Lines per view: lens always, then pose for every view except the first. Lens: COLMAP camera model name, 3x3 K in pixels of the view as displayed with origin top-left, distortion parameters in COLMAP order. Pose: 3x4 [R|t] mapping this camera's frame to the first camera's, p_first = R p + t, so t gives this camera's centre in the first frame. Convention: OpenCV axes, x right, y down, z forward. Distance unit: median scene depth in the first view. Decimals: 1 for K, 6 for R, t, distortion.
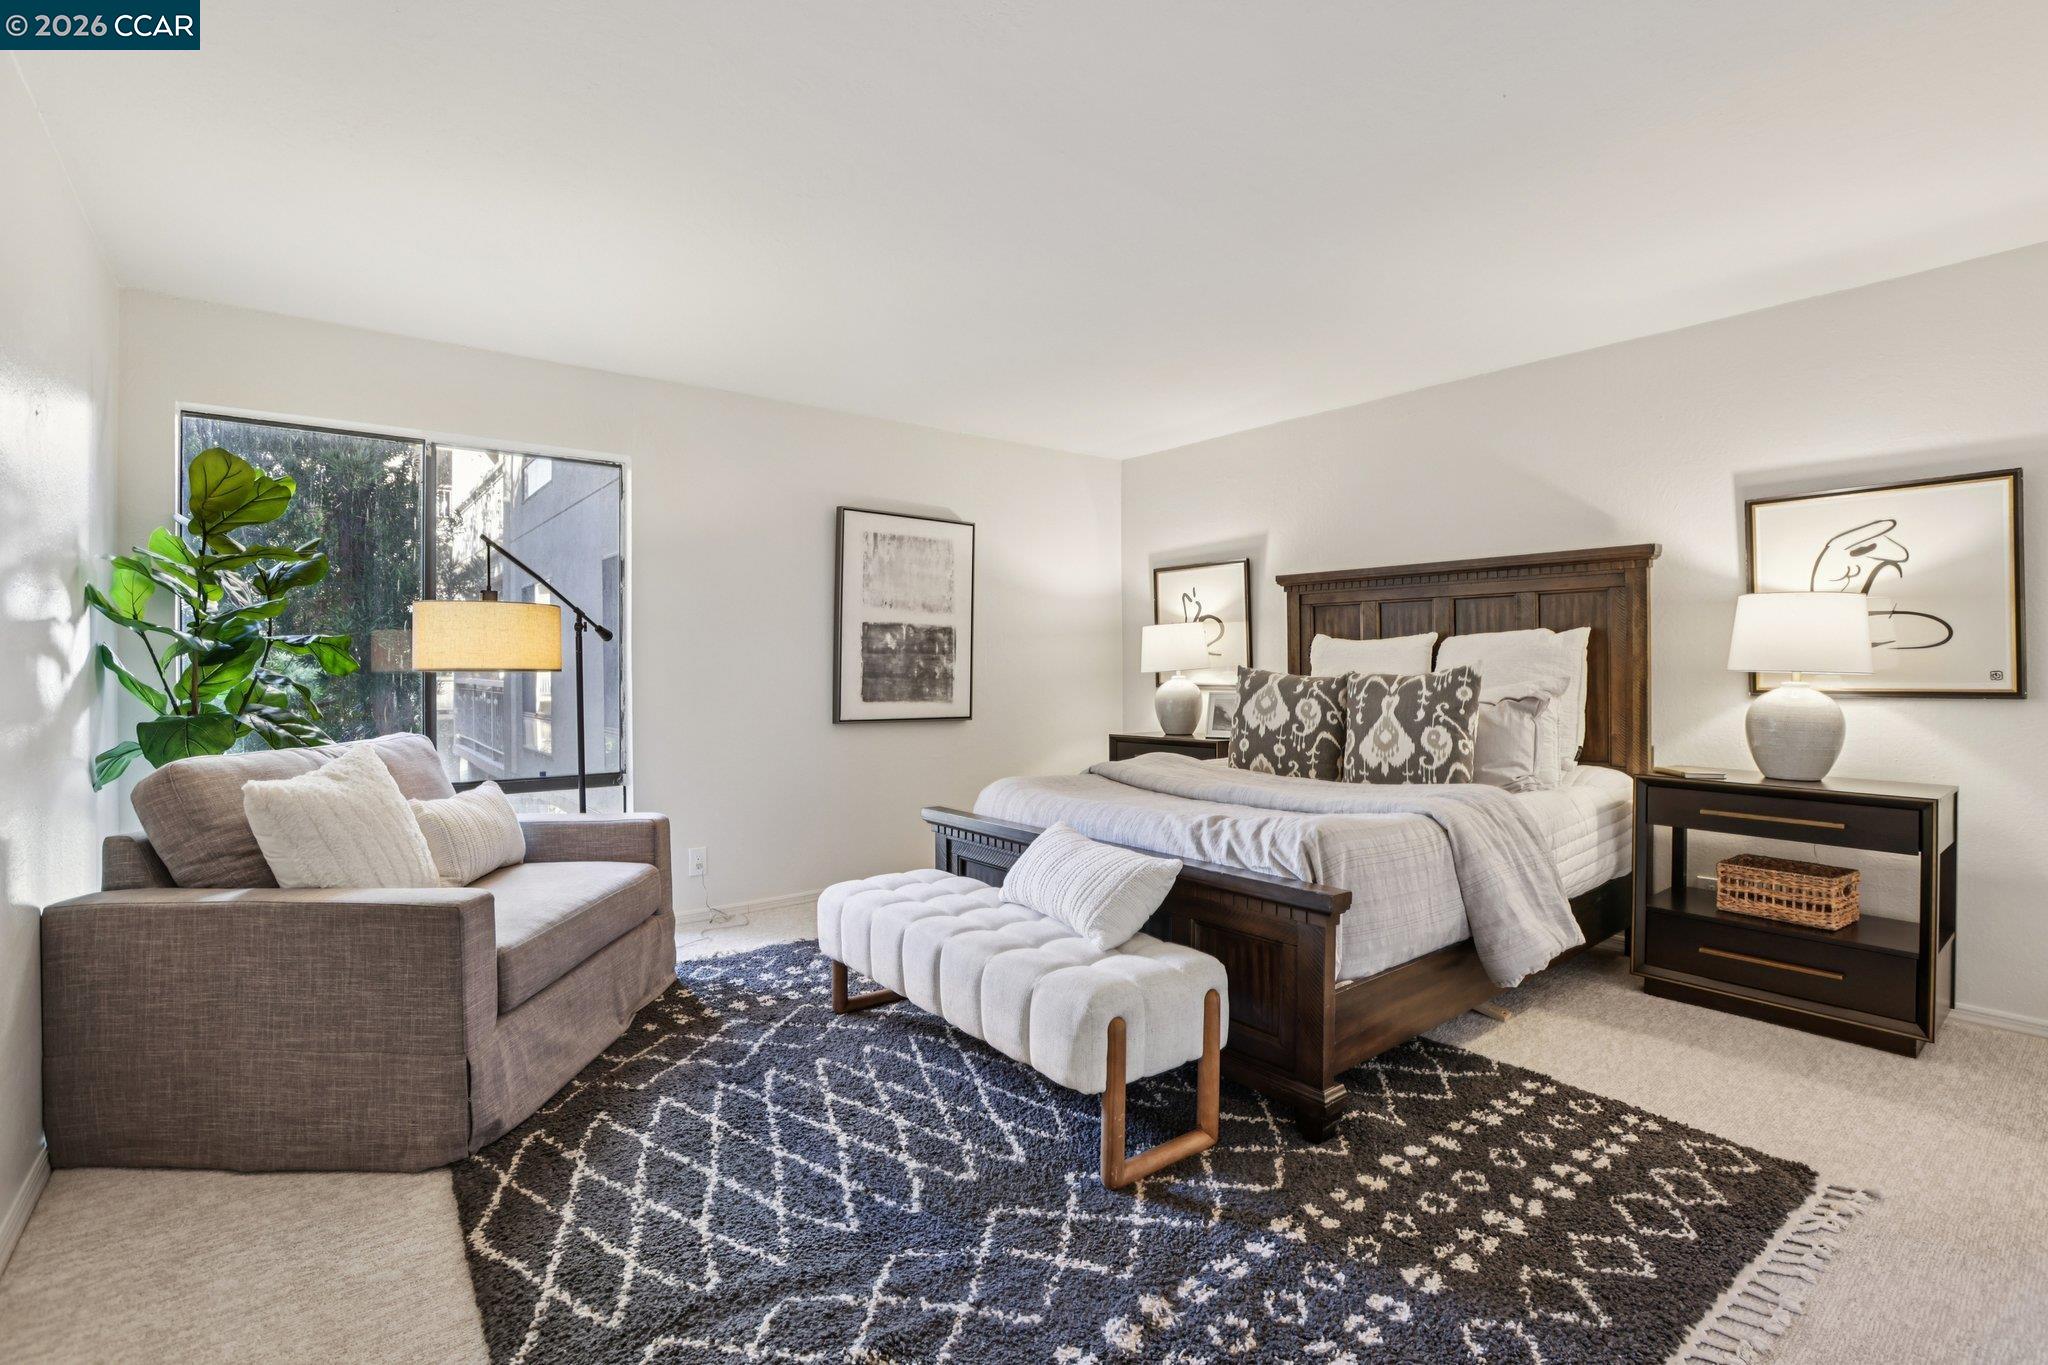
lens RADIAL K [[912.9, 0, 1017.7], [0, 912.9, 679.3], [0, 0, 1]] dist [-0.052092, 0.019564]
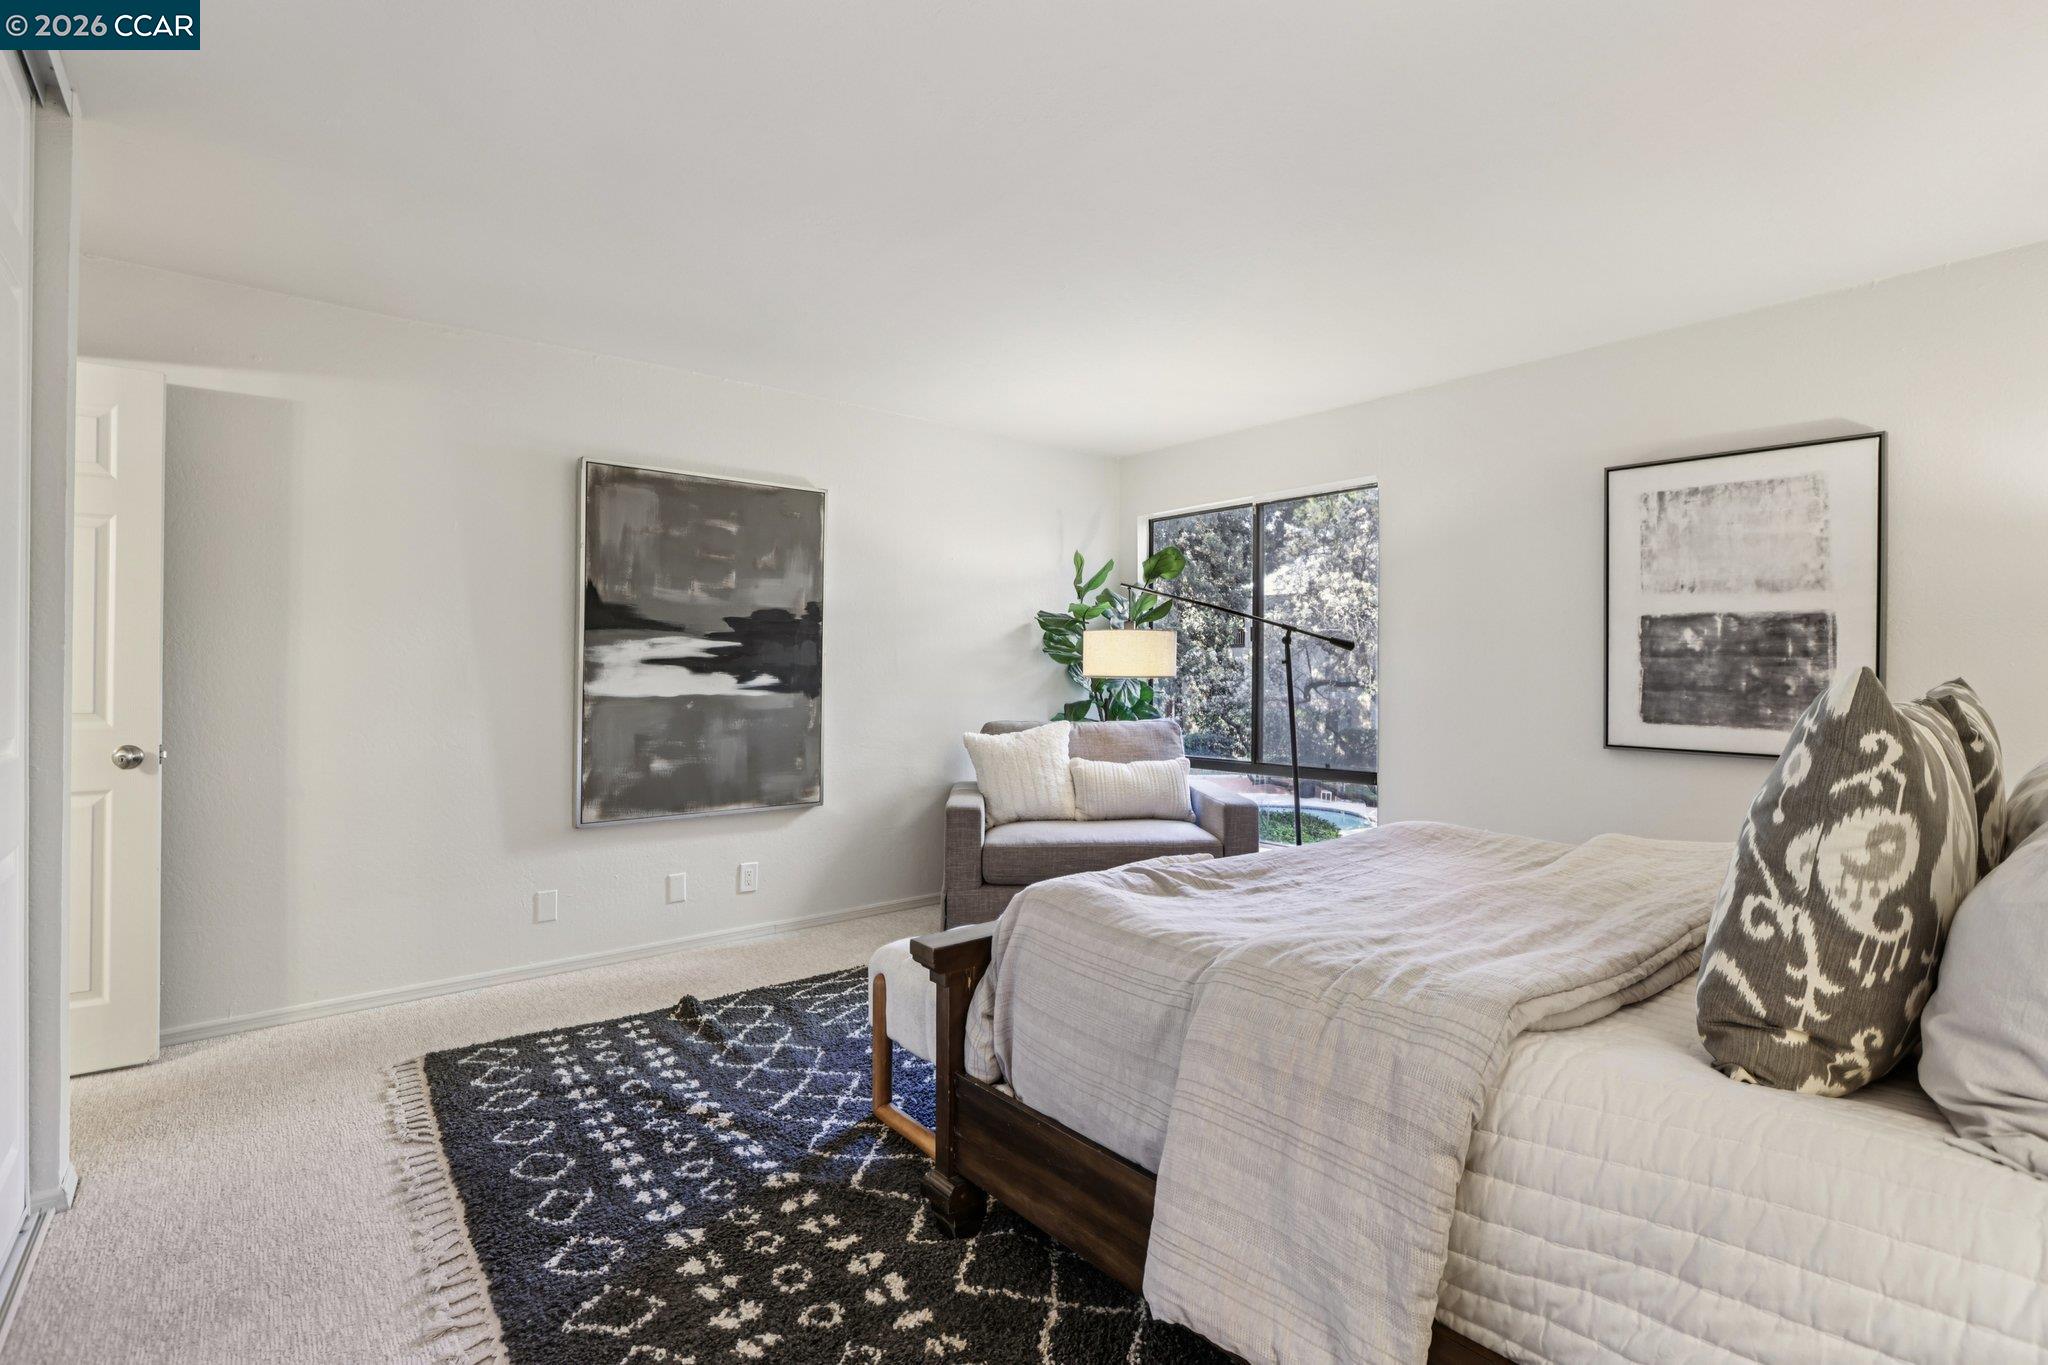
lens RADIAL K [[912.9, 0, 1017.7], [0, 912.9, 679.3], [0, 0, 1]] dist [-0.052092, 0.019564]
pose [[0.060398, 0.009288, -0.998131, 0.525343], [-0.015187, 0.999850, 0.008385, -0.009048], [0.998059, 0.014653, 0.060530, 0.445258]]
